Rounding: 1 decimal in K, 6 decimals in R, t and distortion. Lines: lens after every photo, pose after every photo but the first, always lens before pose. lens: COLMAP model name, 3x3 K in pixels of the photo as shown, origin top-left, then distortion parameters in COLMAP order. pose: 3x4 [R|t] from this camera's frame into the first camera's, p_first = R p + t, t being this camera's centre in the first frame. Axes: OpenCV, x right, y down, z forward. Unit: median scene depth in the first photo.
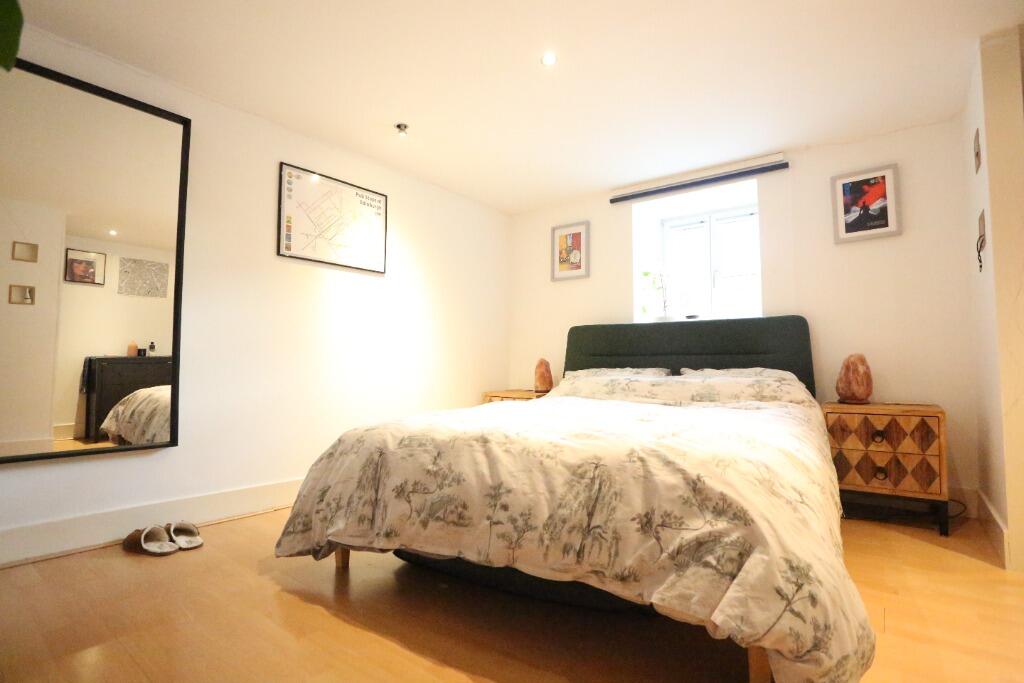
lens RADIAL K [[505.4, 0, 509.5], [0, 505.4, 343.7], [0, 0, 1]] dist [-0.055109, 0.000339]
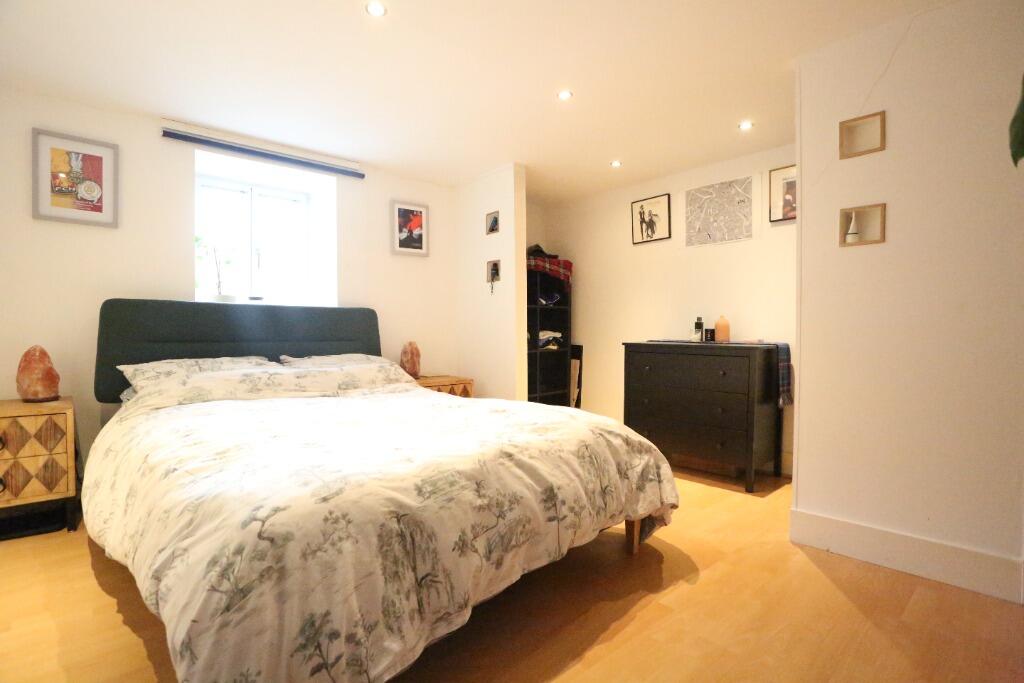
lens RADIAL K [[505.4, 0, 509.5], [0, 505.4, 343.7], [0, 0, 1]] dist [-0.055109, 0.000339]
pose [[0.171296, -0.024432, 0.984917, -0.591866], [-0.054907, 0.997902, 0.034304, -0.034743], [-0.983688, -0.059955, 0.169595, 0.489274]]
